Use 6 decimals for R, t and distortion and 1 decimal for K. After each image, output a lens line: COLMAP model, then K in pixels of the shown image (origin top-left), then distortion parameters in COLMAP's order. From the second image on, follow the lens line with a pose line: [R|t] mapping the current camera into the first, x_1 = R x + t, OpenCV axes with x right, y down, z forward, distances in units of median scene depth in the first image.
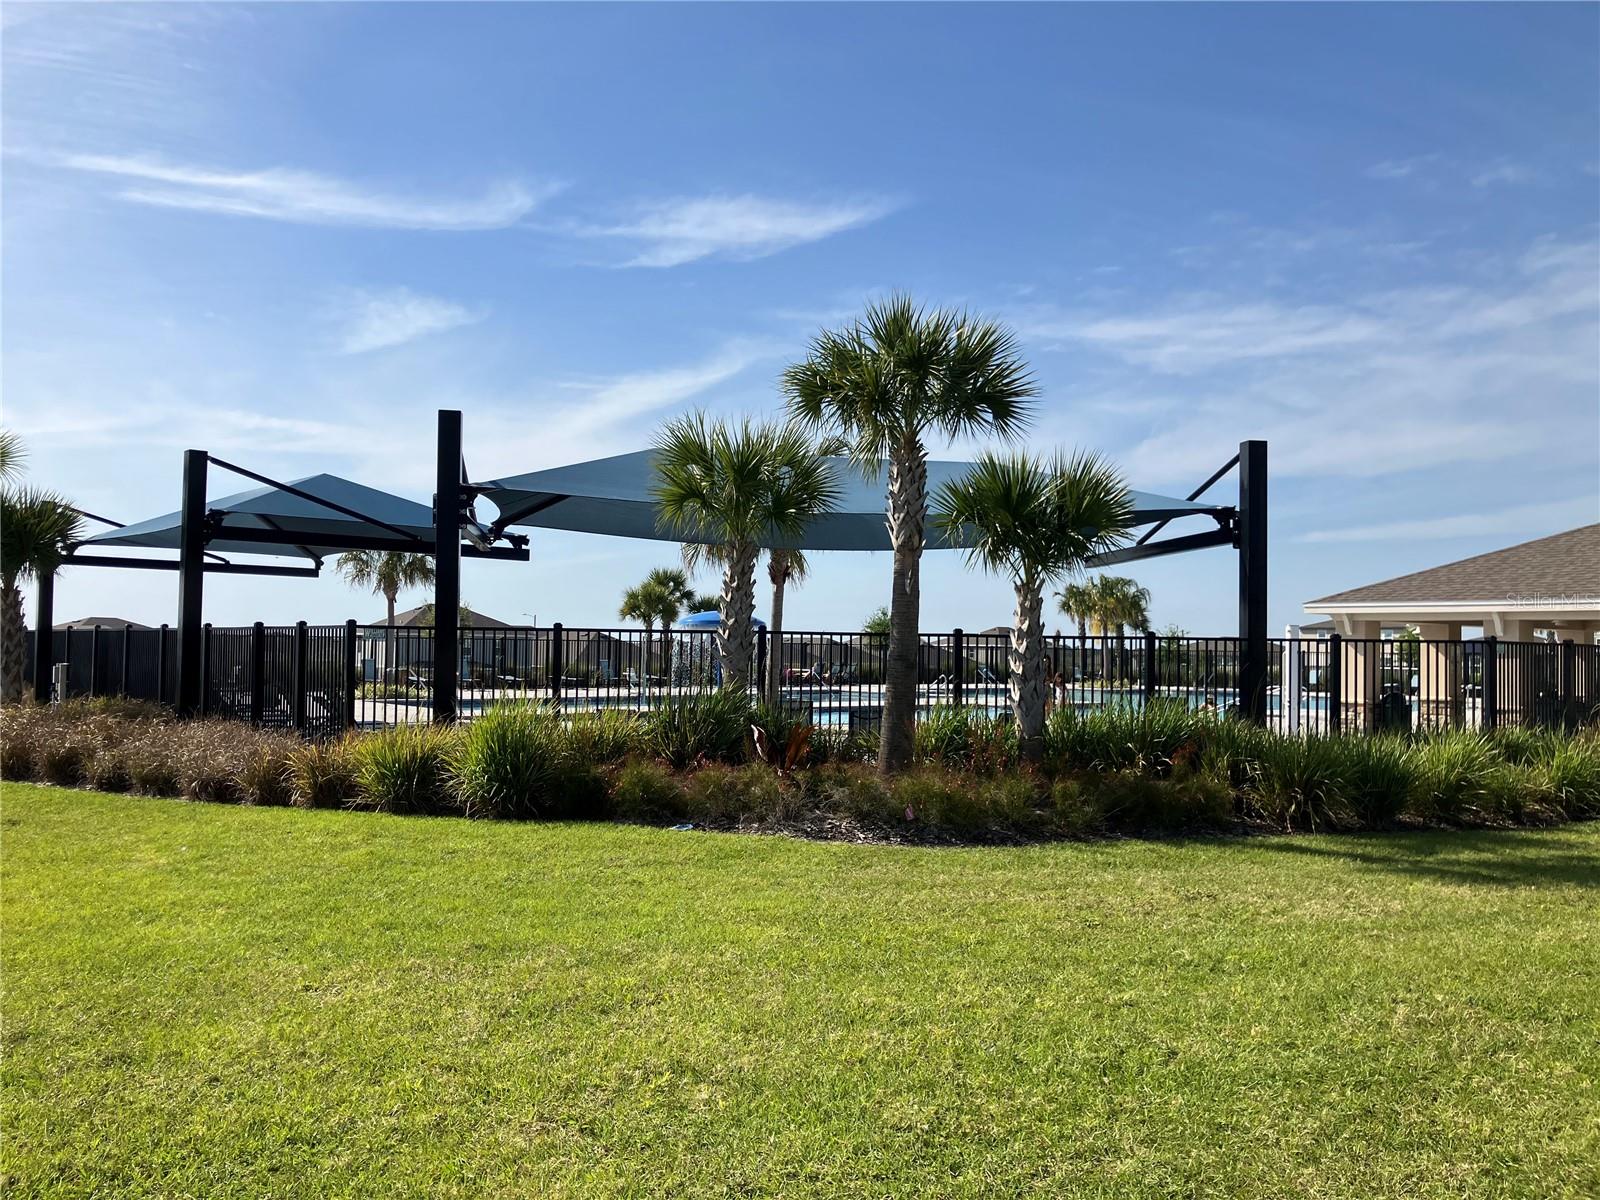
lens RADIAL K [[1260.1, 0, 800.0], [0, 1260.1, 600.0], [0, 0, 1]] dist [0.052480, -0.081460]
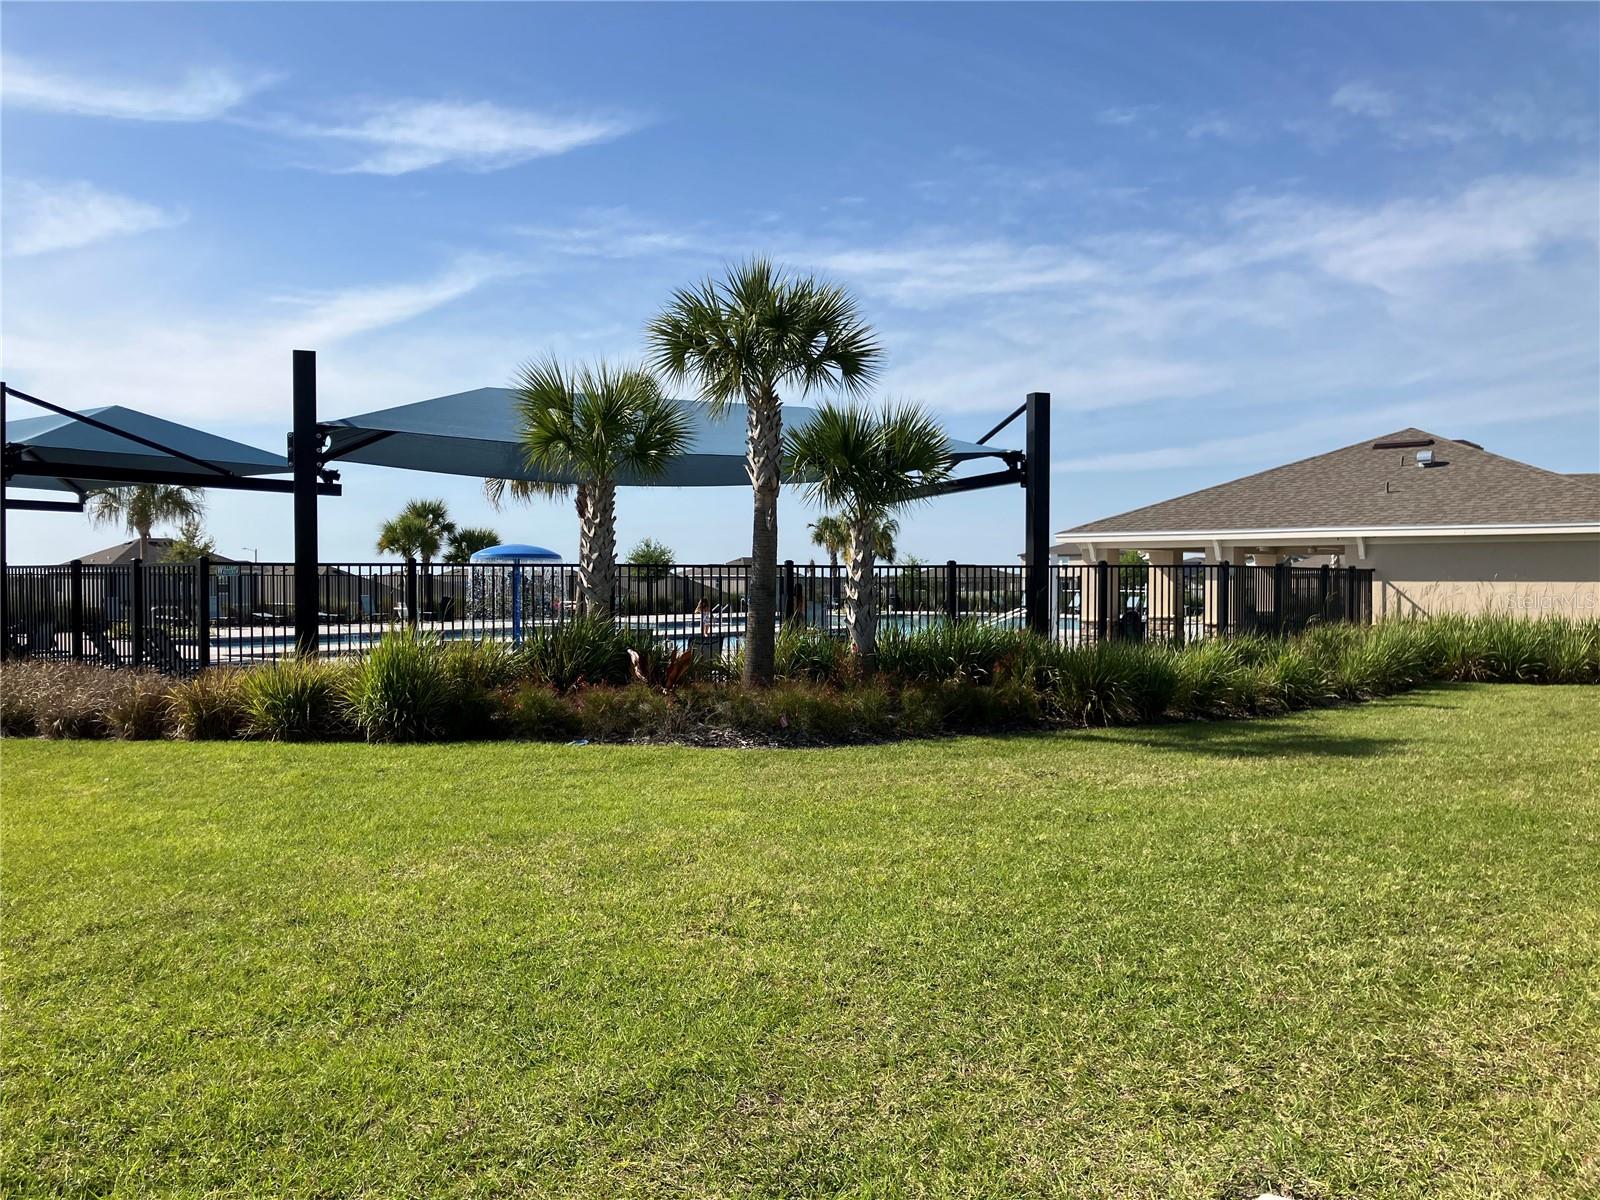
lens RADIAL K [[1260.1, 0, 800.0], [0, 1260.1, 600.0], [0, 0, 1]] dist [0.052480, -0.081460]
pose [[0.978739, -0.016731, 0.204424, -0.101268], [0.005466, 0.998441, 0.055547, -0.003832], [-0.205035, -0.053248, 0.977305, -0.090268]]
